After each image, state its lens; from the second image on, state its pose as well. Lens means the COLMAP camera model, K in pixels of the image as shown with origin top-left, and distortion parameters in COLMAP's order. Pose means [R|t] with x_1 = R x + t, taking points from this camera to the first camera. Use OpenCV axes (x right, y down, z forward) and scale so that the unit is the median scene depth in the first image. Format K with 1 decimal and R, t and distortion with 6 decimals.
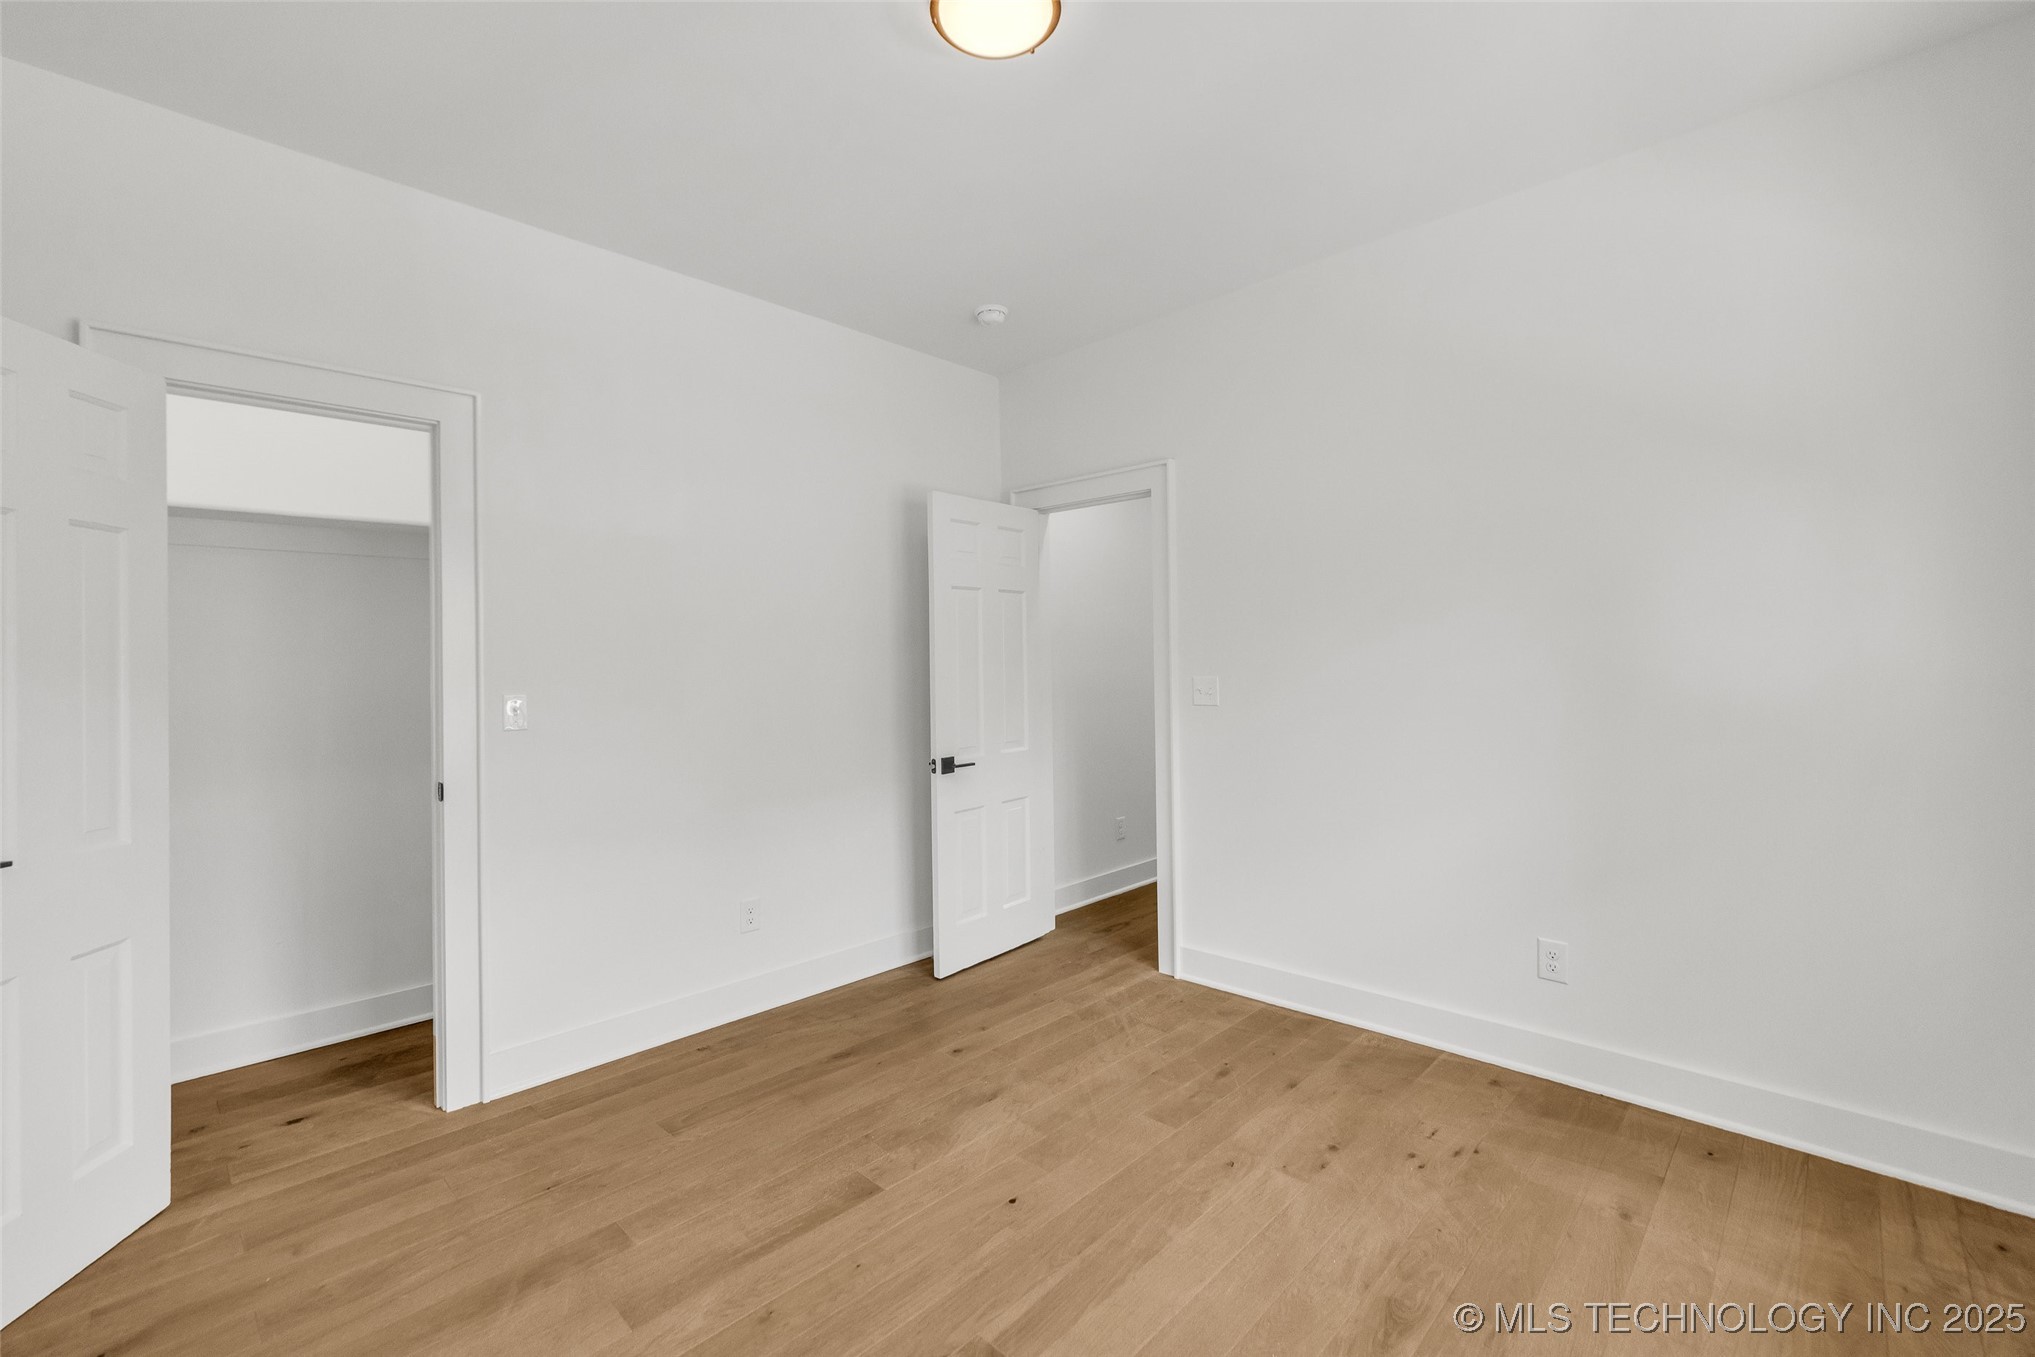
lens RADIAL K [[862.5, 0, 1018.4], [0, 862.5, 646.6], [0, 0, 1]] dist [-0.002362, 0.000604]
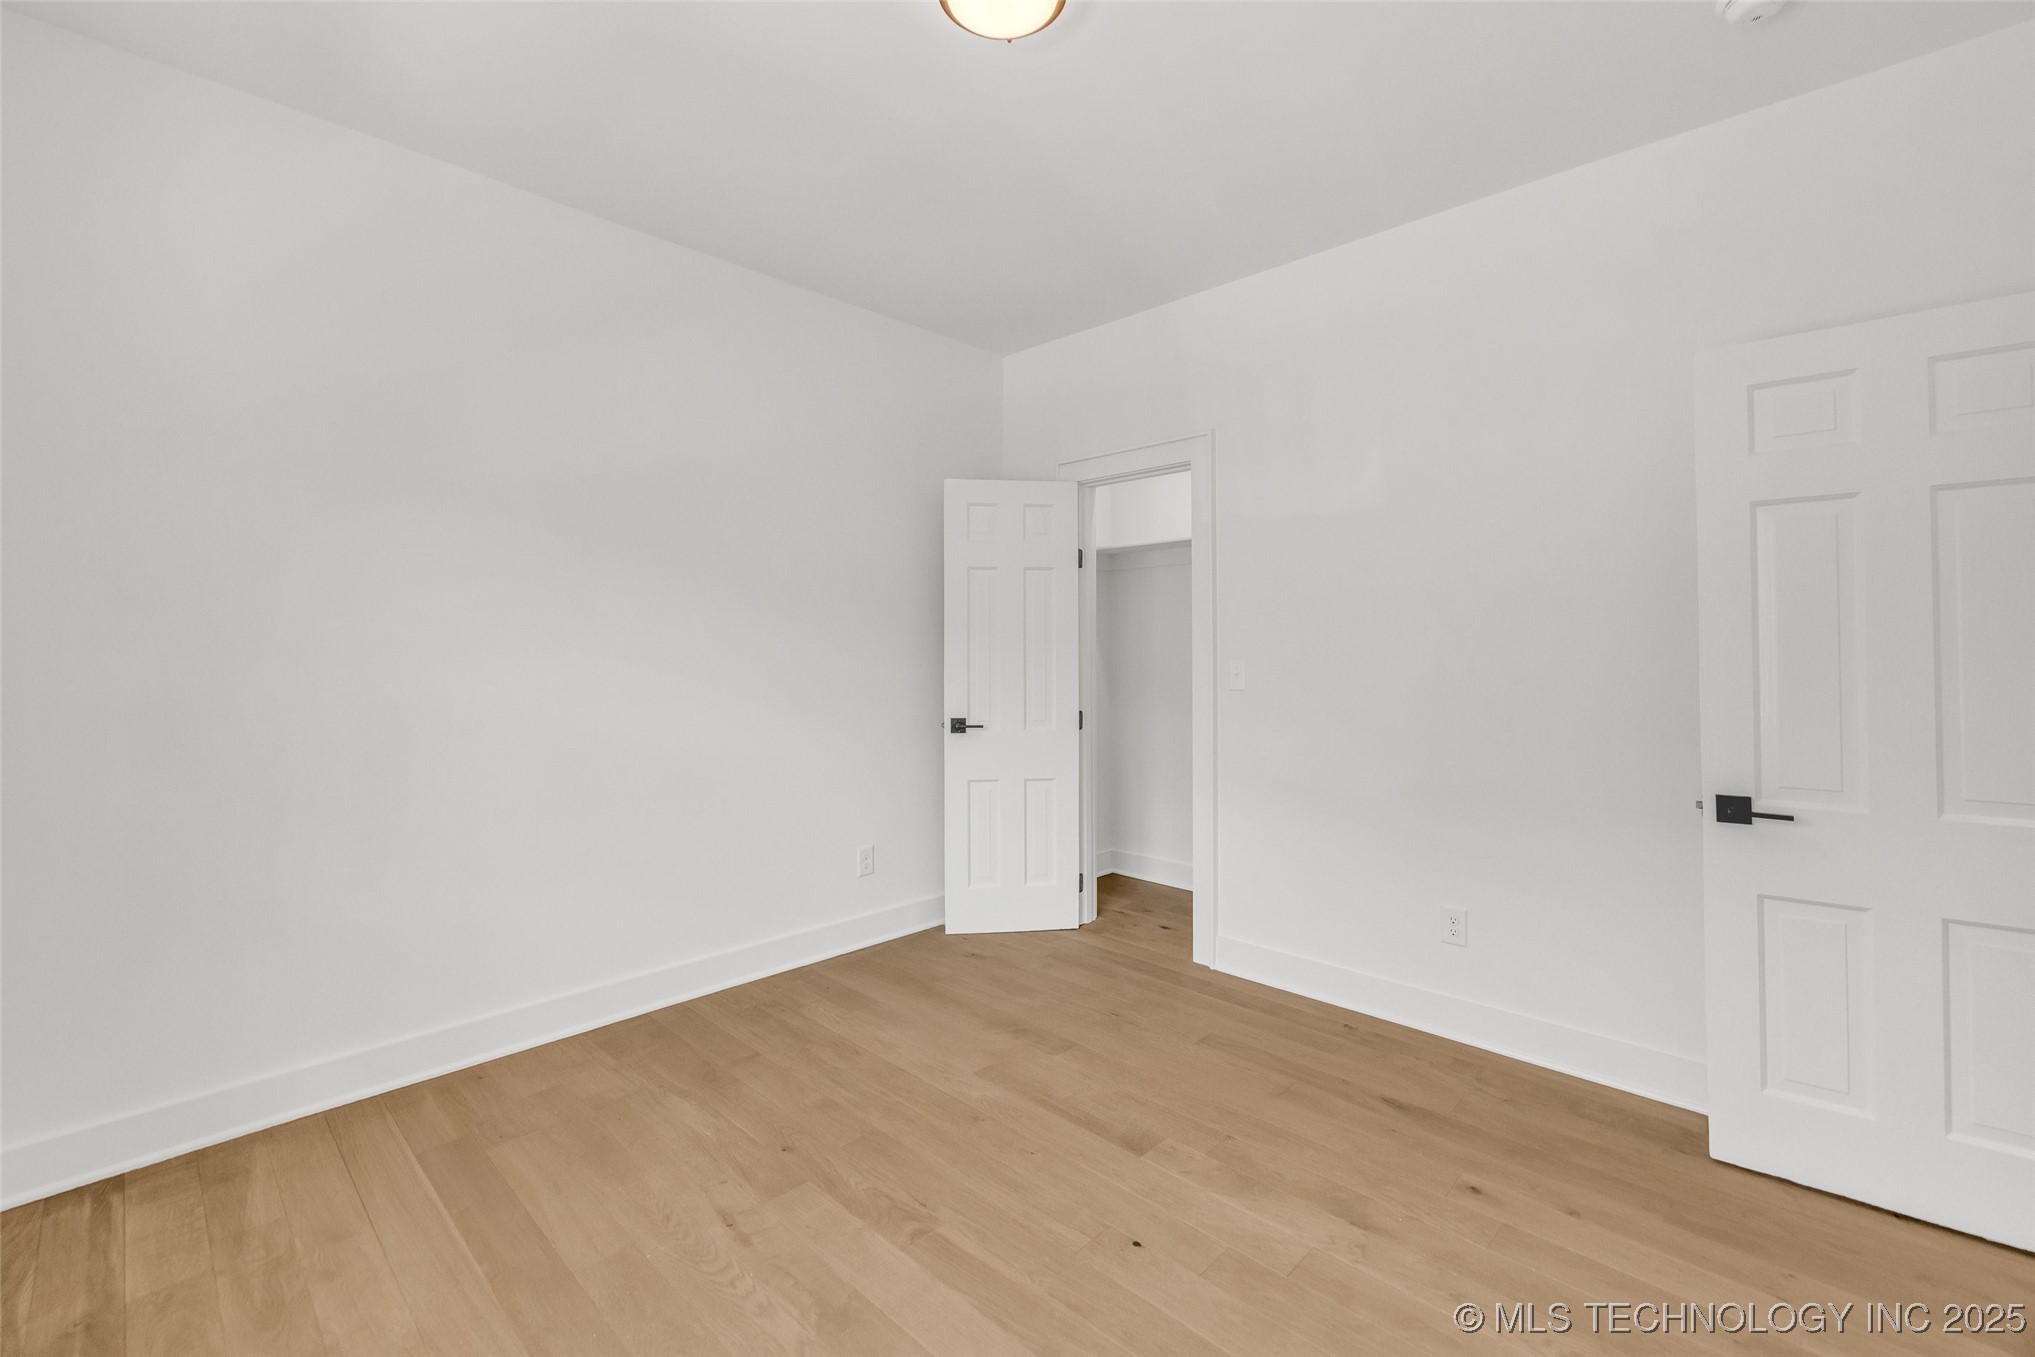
lens RADIAL K [[862.5, 0, 1018.4], [0, 862.5, 646.6], [0, 0, 1]] dist [-0.002362, 0.000604]
pose [[-0.000147, 0.011048, -0.999939, 0.761117], [0.018732, 0.999764, 0.011043, 0.017166], [0.999825, -0.018729, -0.000354, 0.780286]]
